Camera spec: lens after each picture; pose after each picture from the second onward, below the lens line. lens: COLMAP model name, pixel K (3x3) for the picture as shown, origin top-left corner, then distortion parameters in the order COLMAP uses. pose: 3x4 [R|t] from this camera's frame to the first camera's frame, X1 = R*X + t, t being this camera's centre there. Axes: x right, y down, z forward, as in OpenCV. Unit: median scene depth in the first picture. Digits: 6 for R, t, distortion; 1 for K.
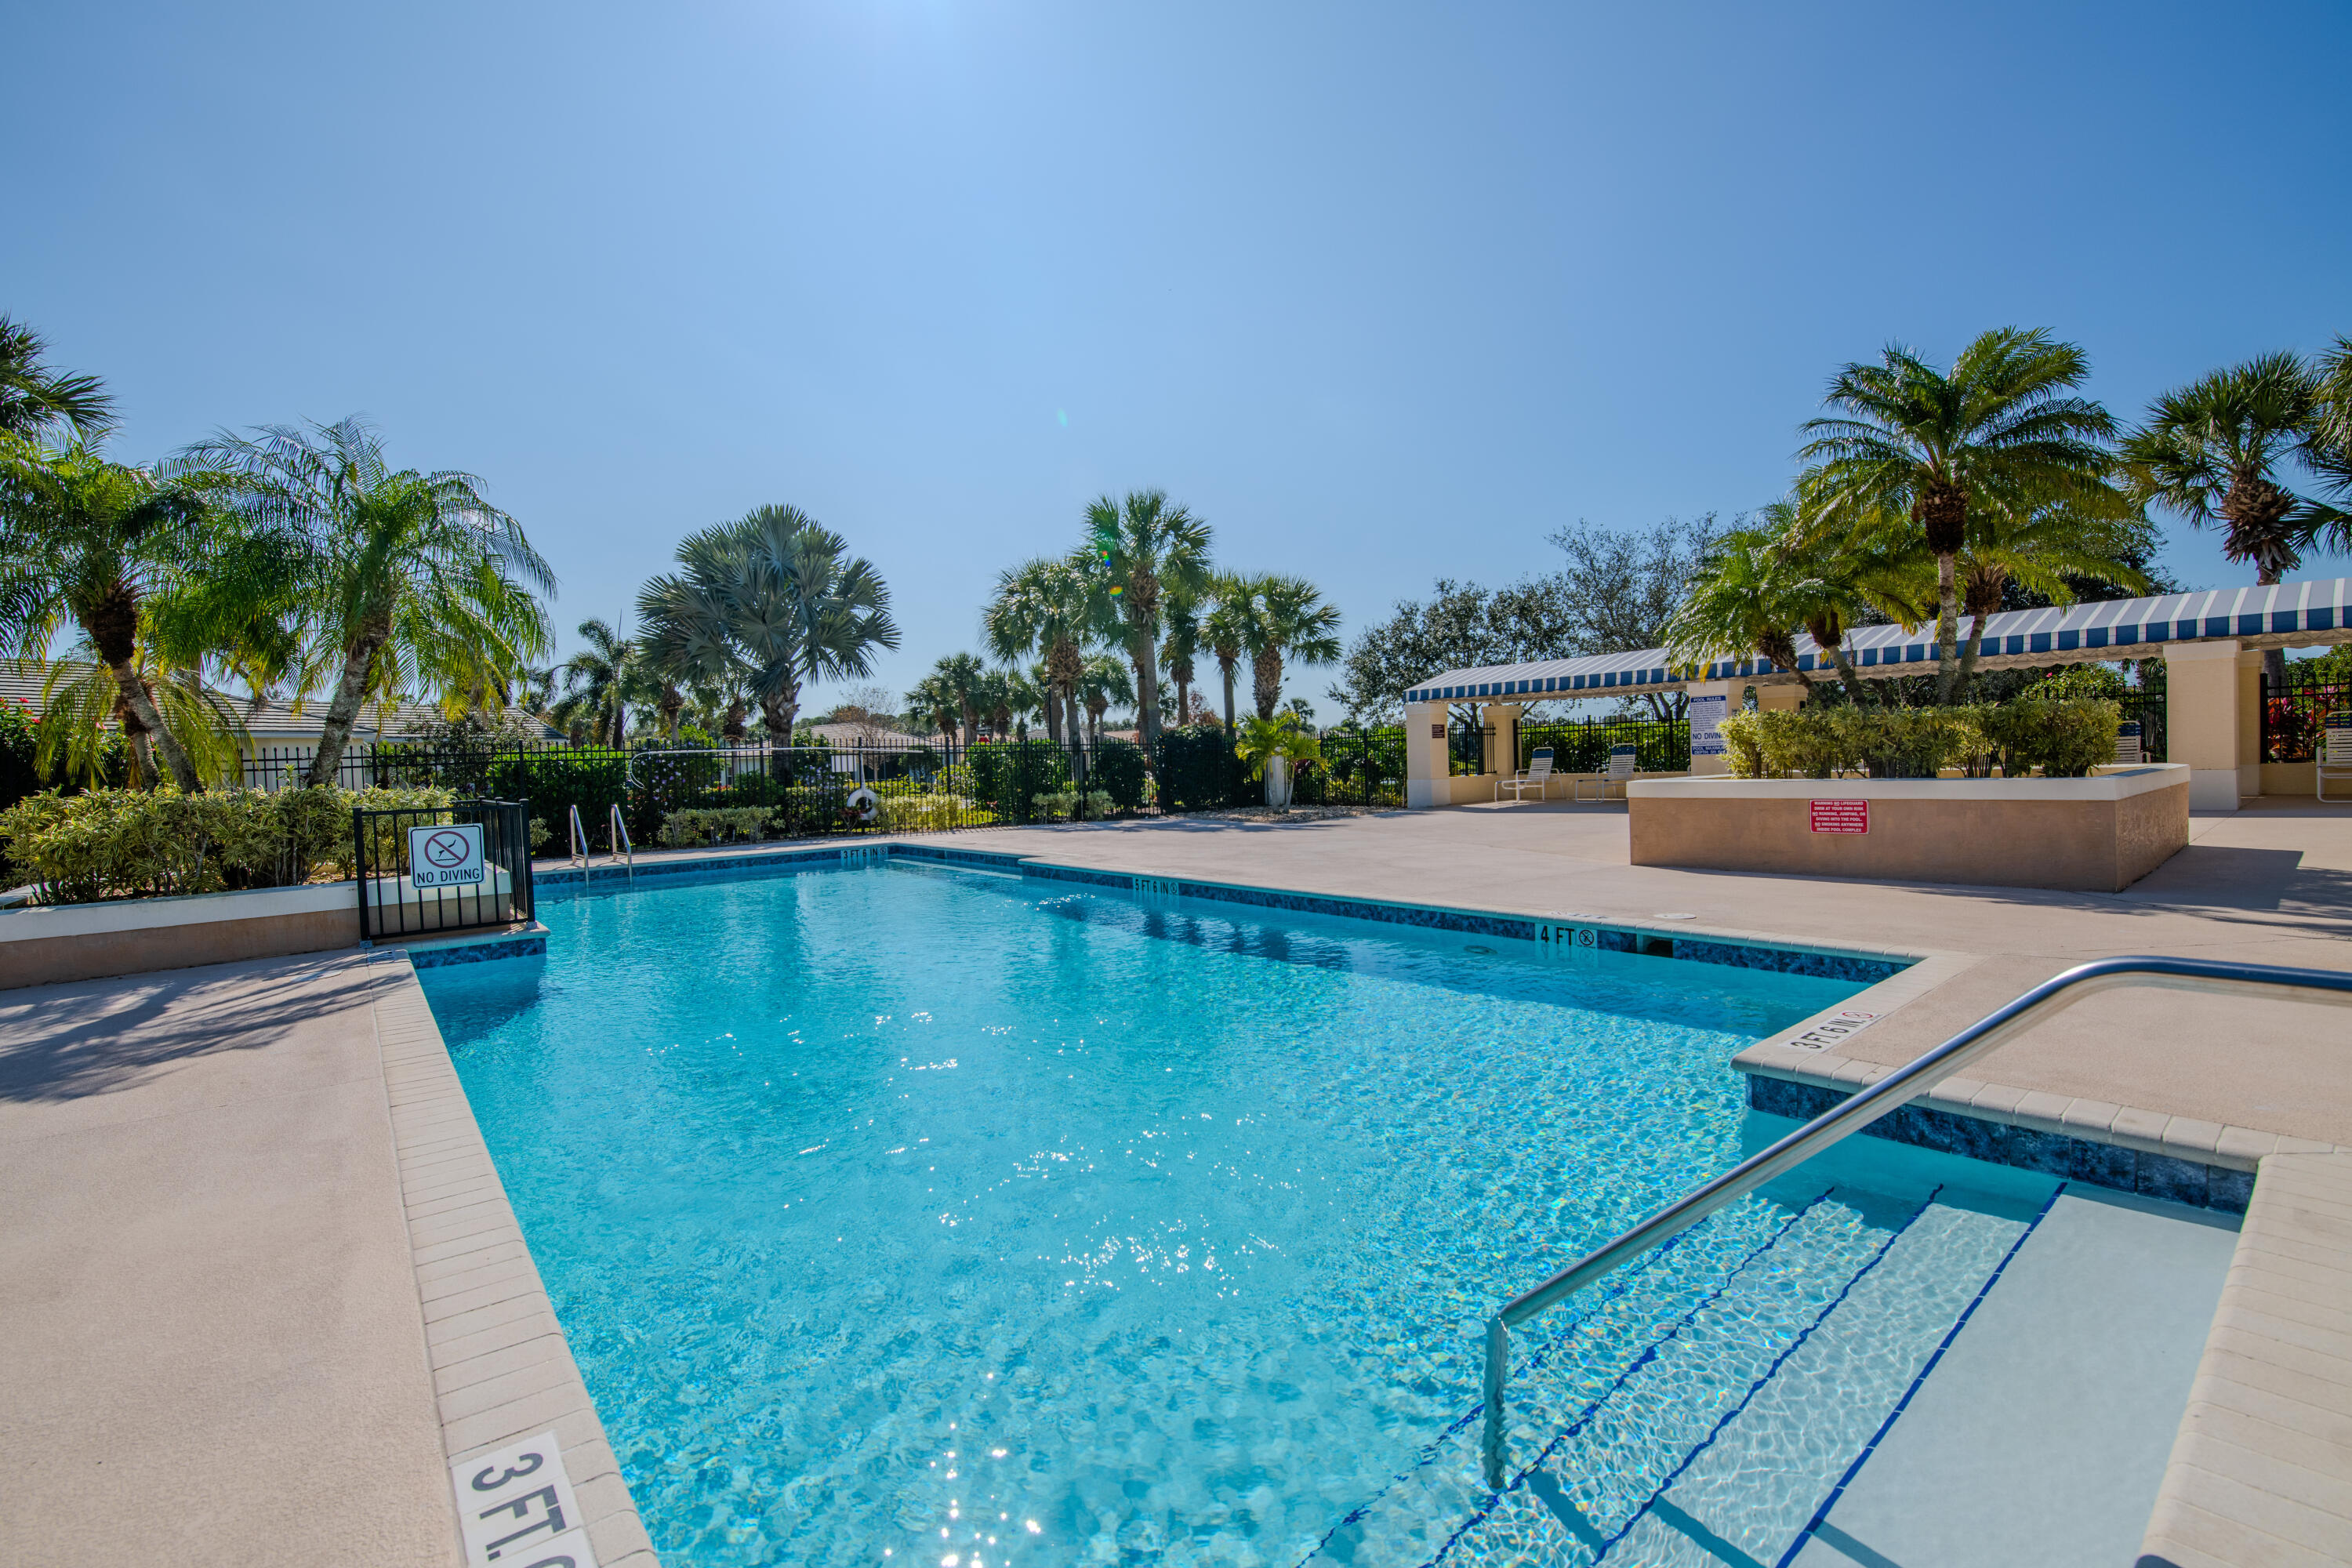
lens RADIAL K [[1016.4, 0, 1176.0], [0, 1016.4, 784.0], [0, 0, 1]] dist [0.000049, -0.000007]
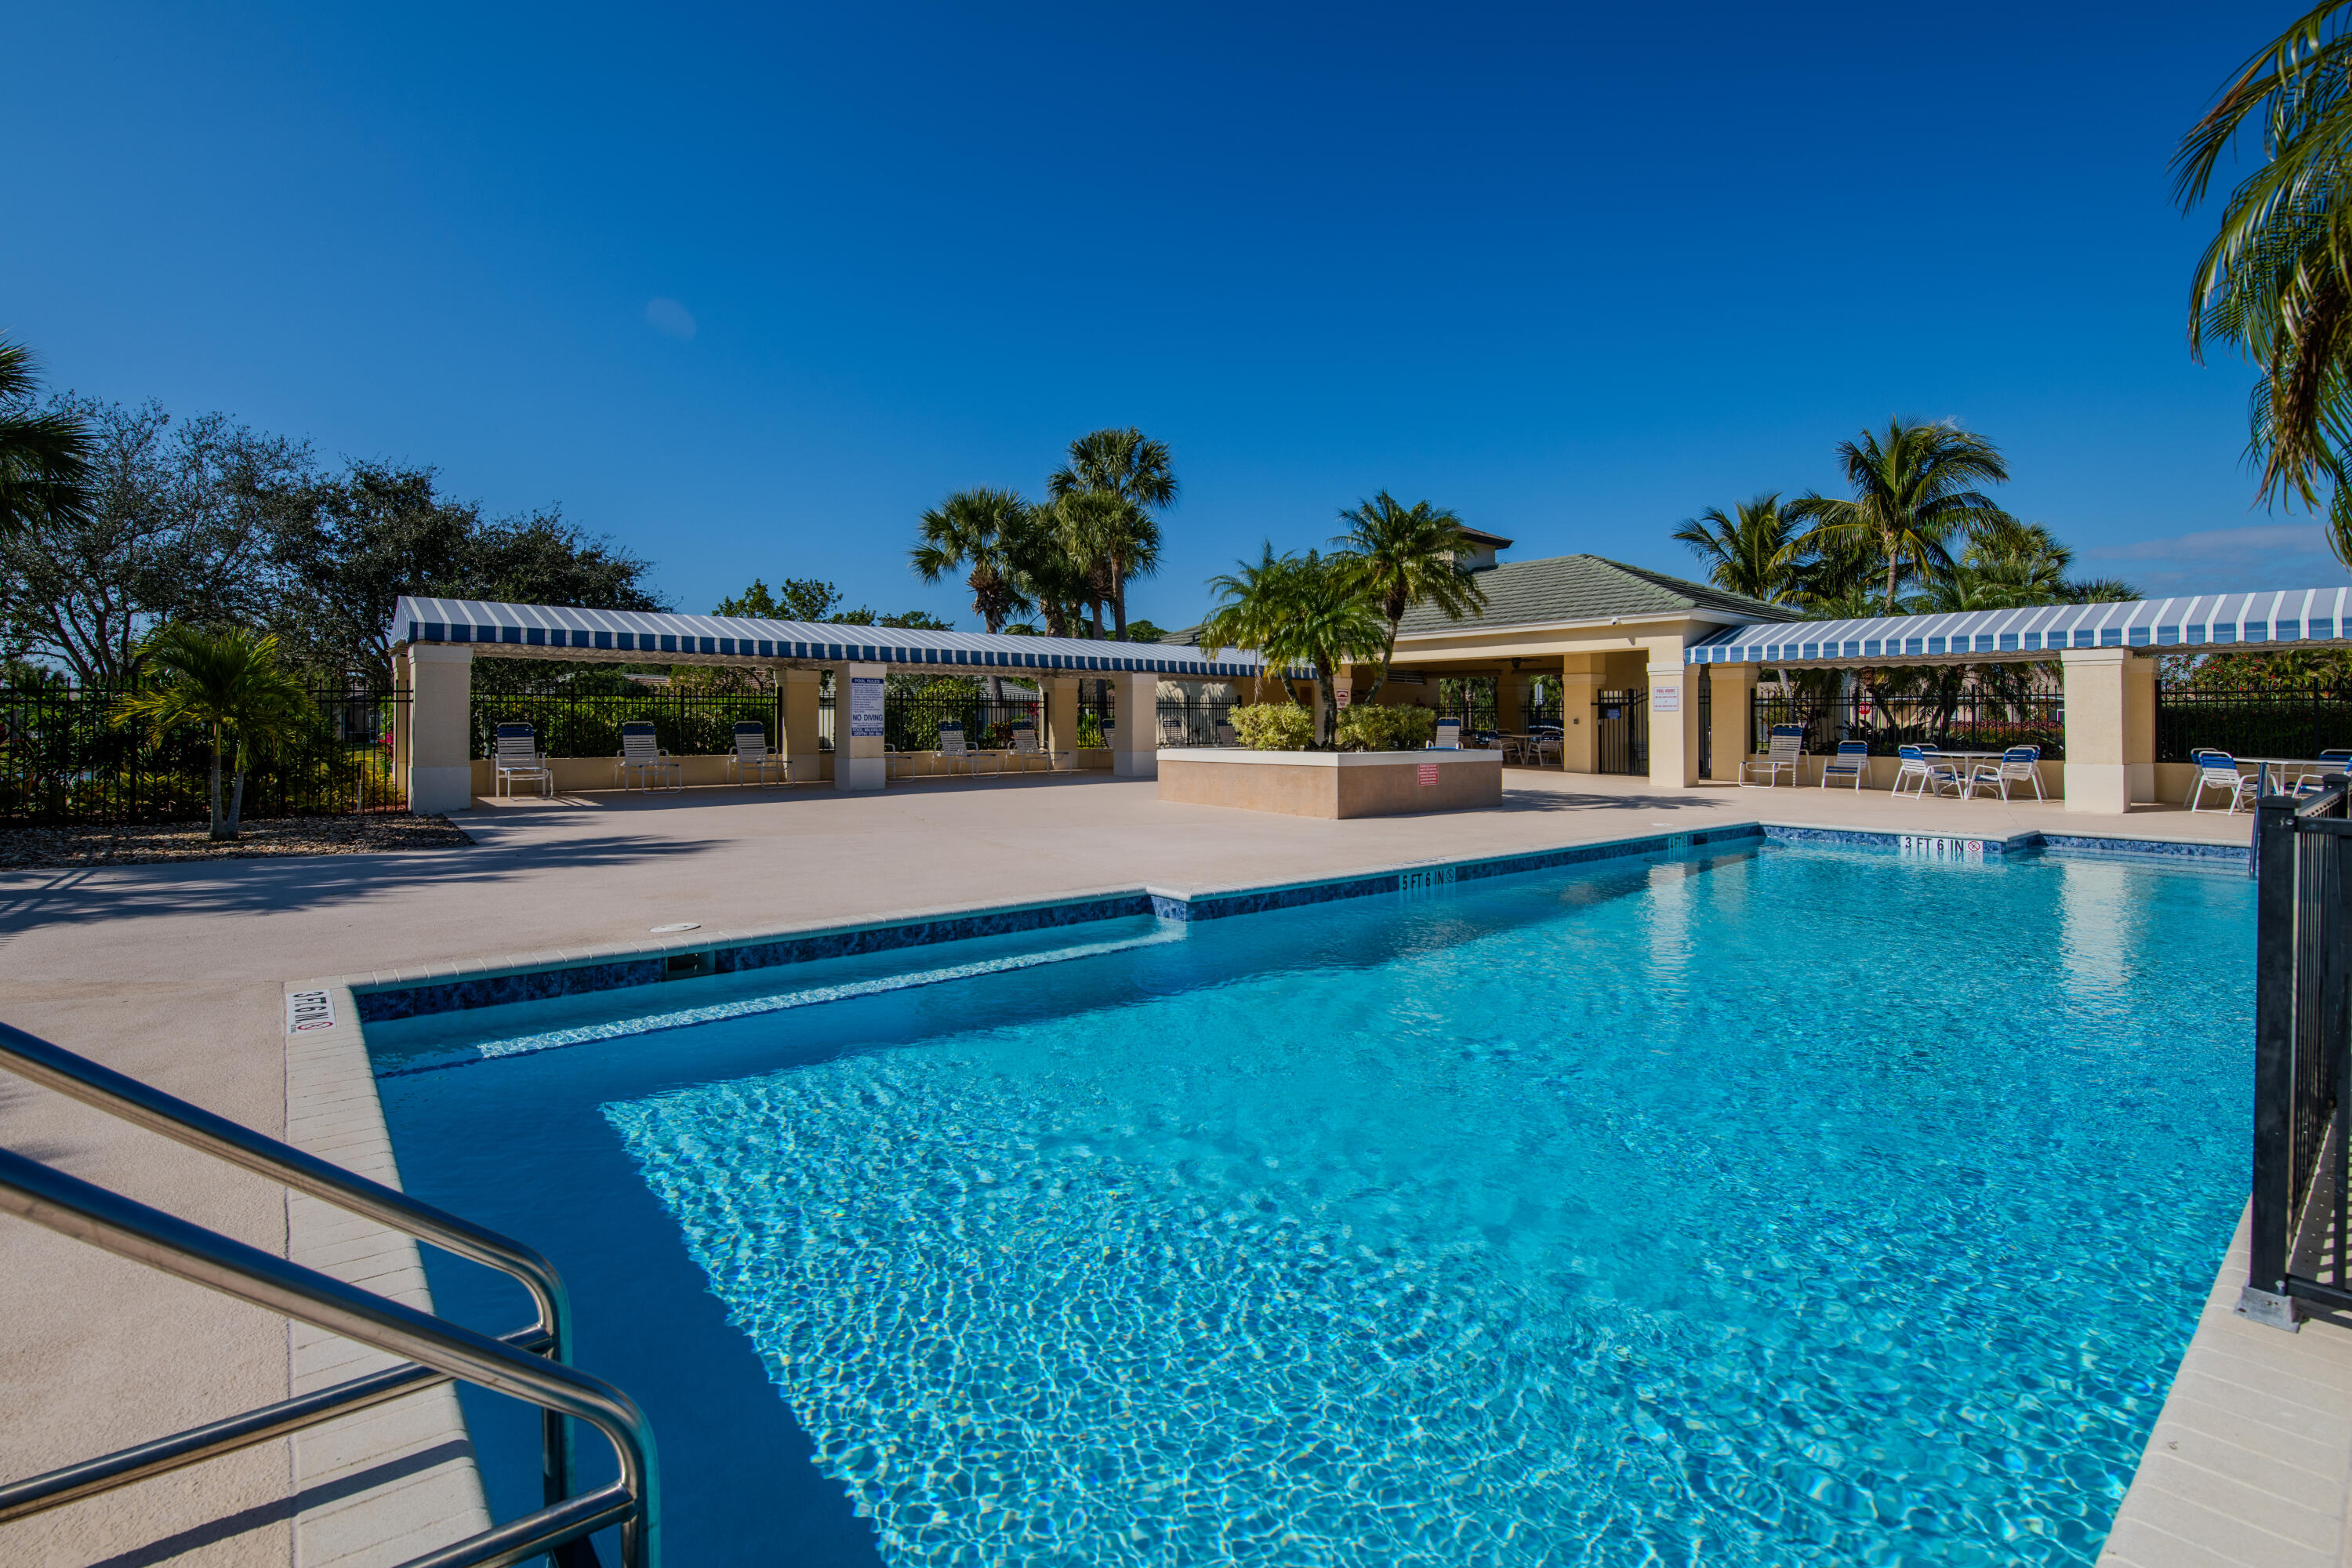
lens RADIAL K [[978.0, 0, 1176.0], [0, 978.0, 784.0], [0, 0, 1]] dist [0.000285, 0.000008]
pose [[0.036437, -0.028739, 0.998923, -0.611108], [0.013011, 0.999515, 0.028282, -0.002674], [-0.999251, 0.011966, 0.036793, 0.857883]]
